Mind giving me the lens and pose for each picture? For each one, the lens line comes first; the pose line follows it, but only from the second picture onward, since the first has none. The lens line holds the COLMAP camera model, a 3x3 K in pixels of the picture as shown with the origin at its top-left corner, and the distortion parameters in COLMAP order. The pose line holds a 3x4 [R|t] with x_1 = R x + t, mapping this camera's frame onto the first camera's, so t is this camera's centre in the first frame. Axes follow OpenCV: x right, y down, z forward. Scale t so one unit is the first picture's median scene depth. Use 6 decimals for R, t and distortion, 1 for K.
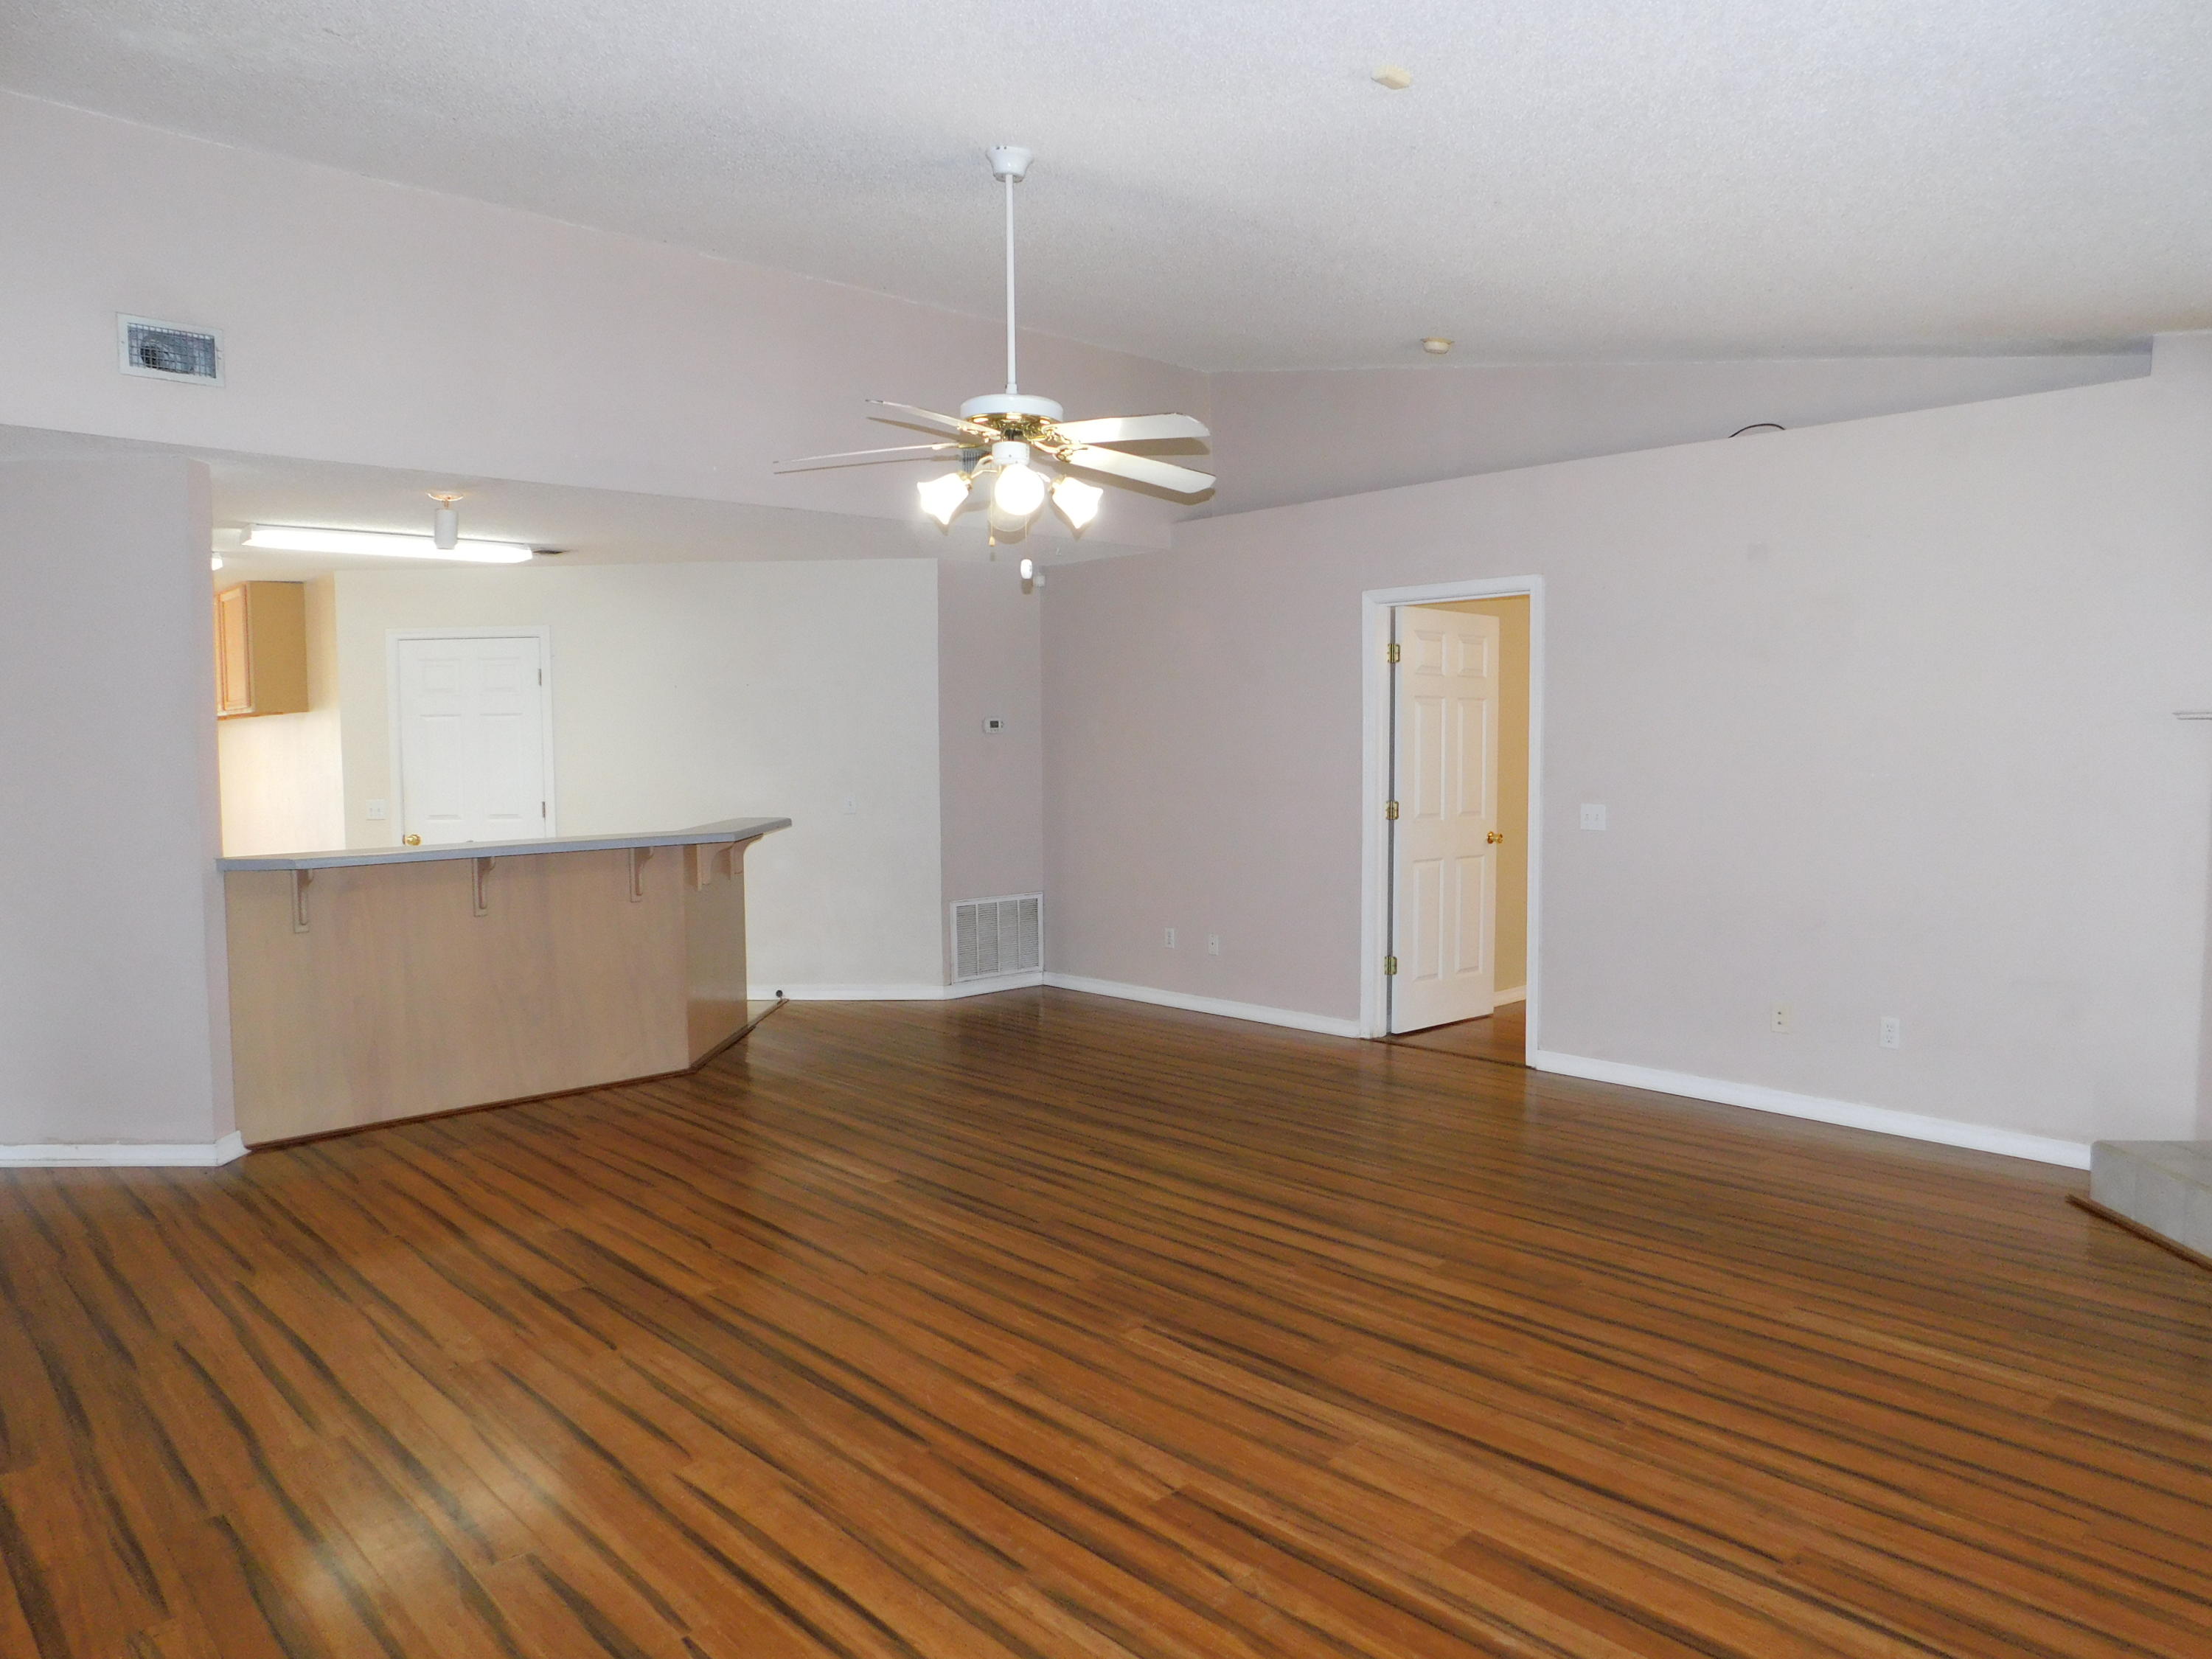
lens RADIAL K [[1483.3, 0, 1106.0], [0, 1483.3, 829.5], [0, 0, 1]] dist [-0.064343, 0.060751]
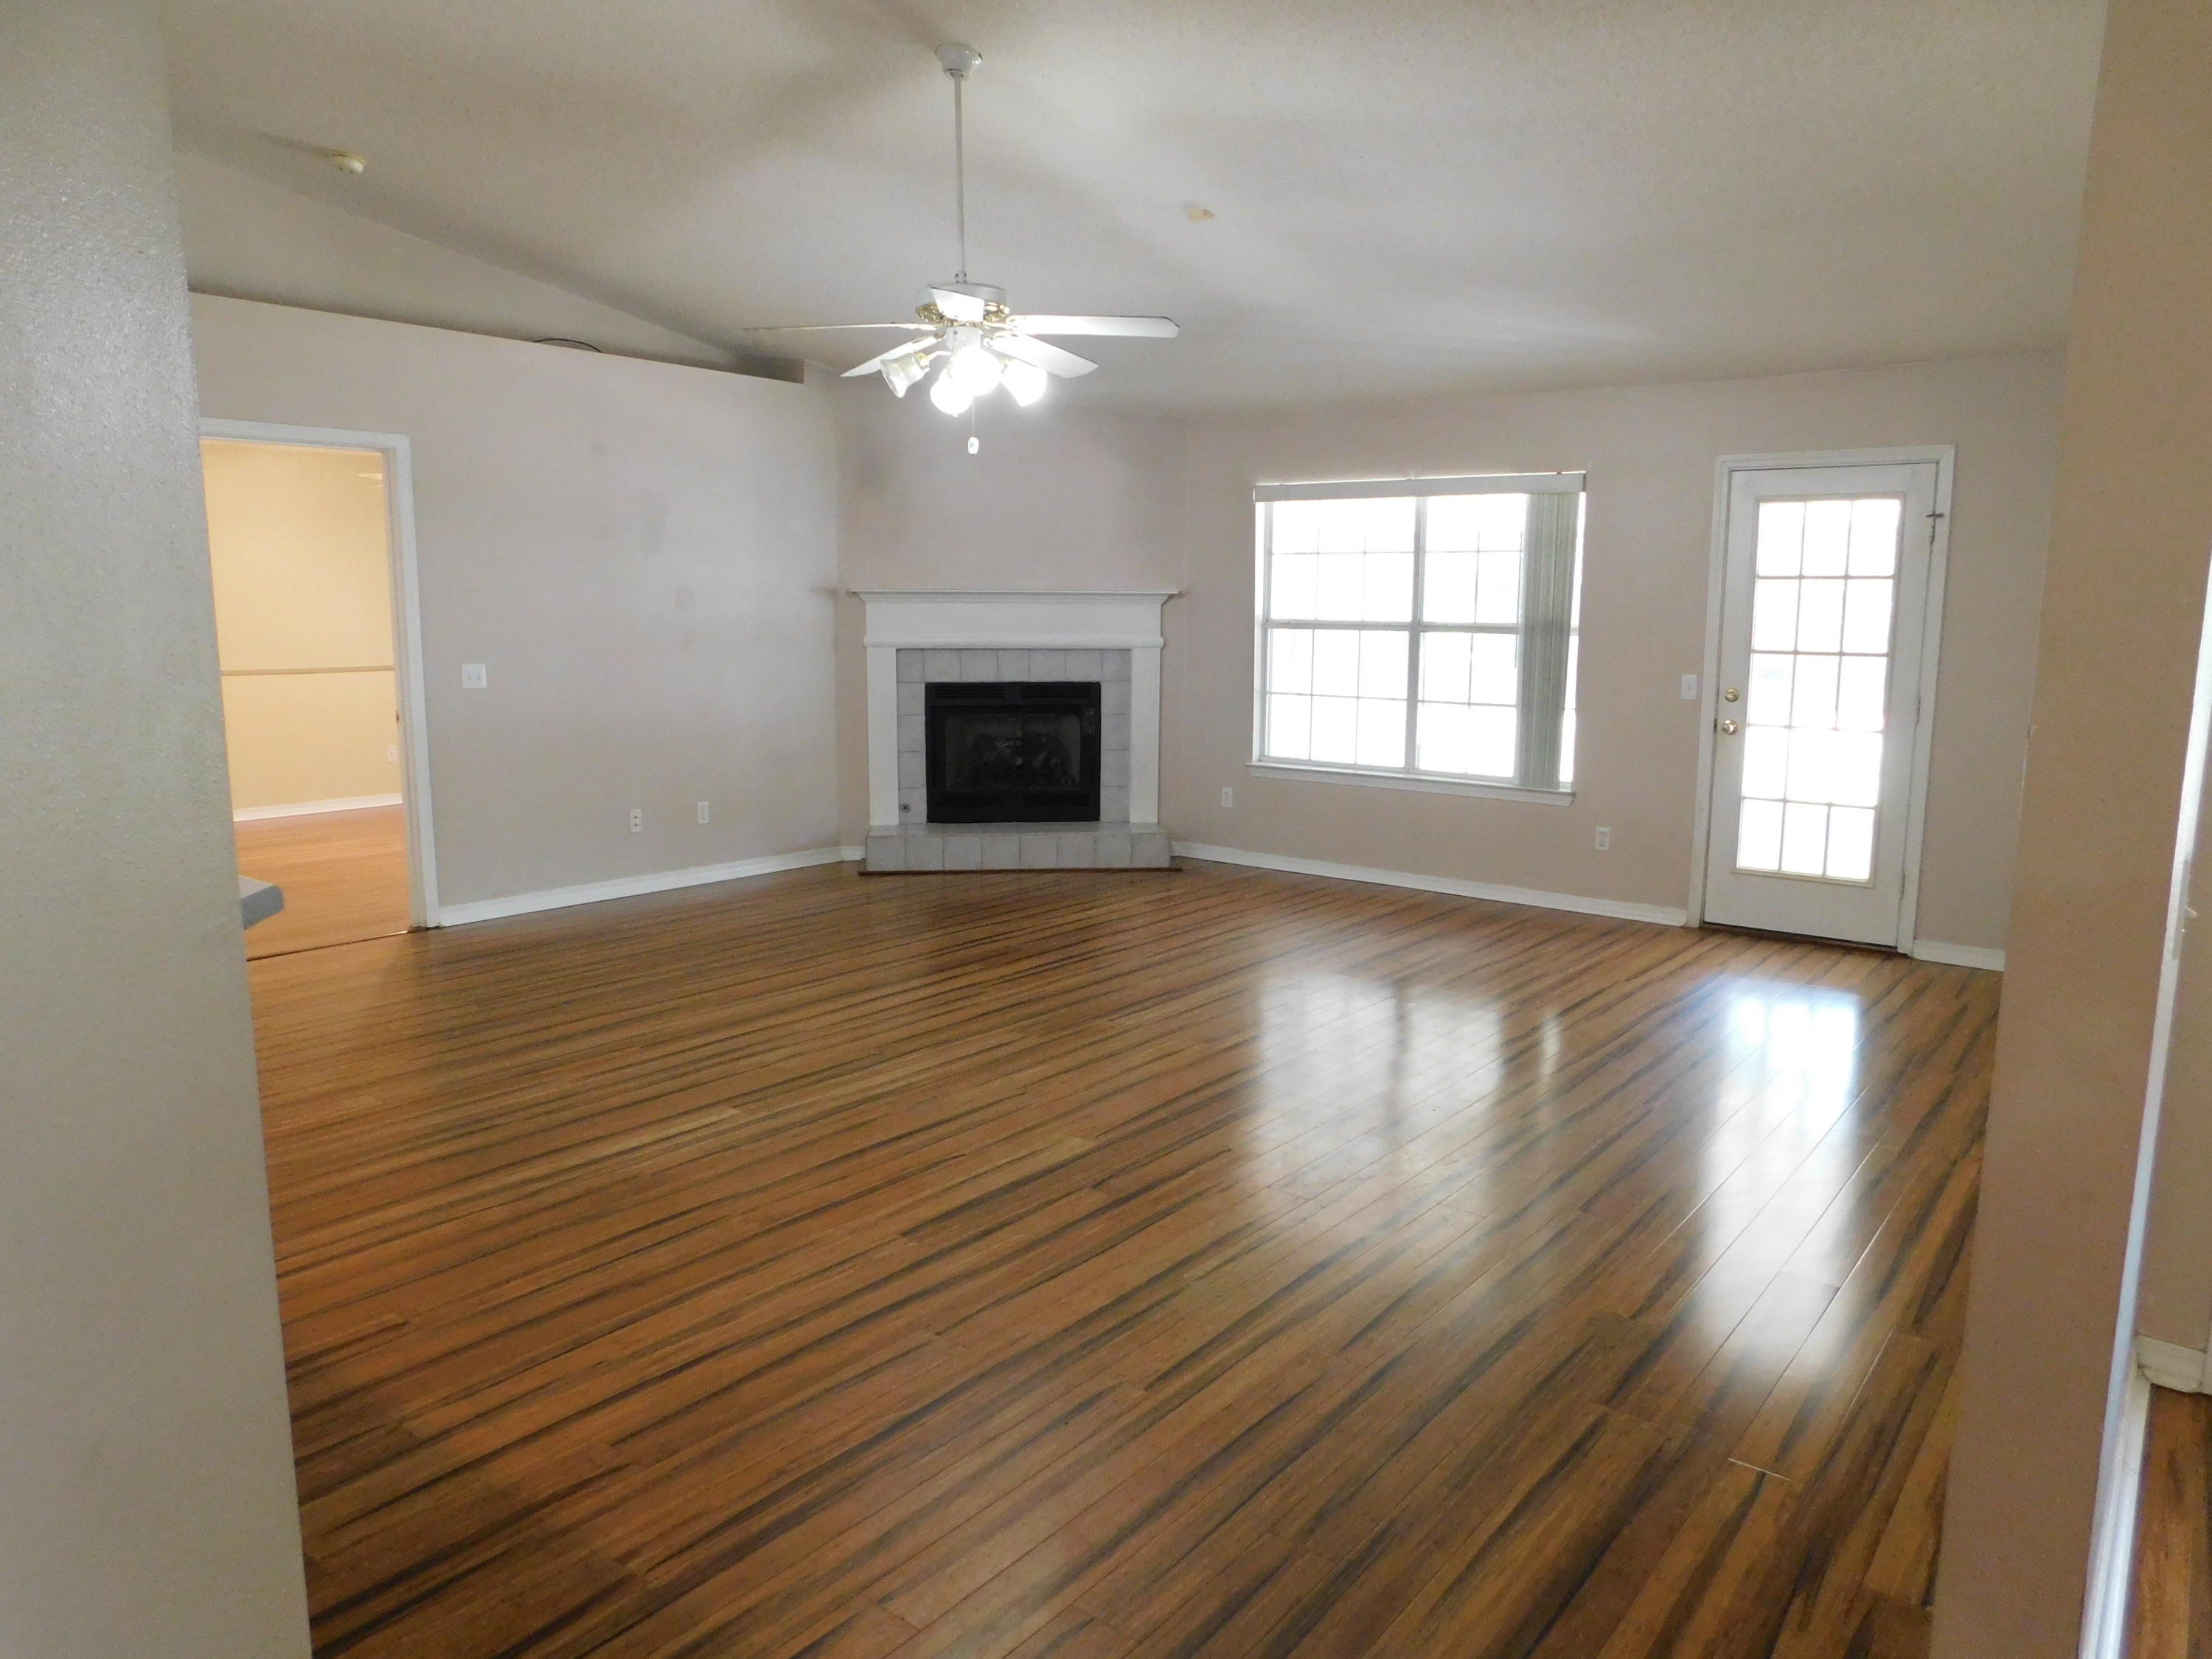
lens RADIAL K [[1484.8, 0, 1106.0], [0, 1484.8, 829.5], [0, 0, 1]] dist [-0.061811, 0.060486]
pose [[-0.145267, -0.142708, 0.979046, -1.096600], [0.057550, 0.986649, 0.152356, -0.047675], [-0.987717, 0.078477, -0.135114, 0.971308]]
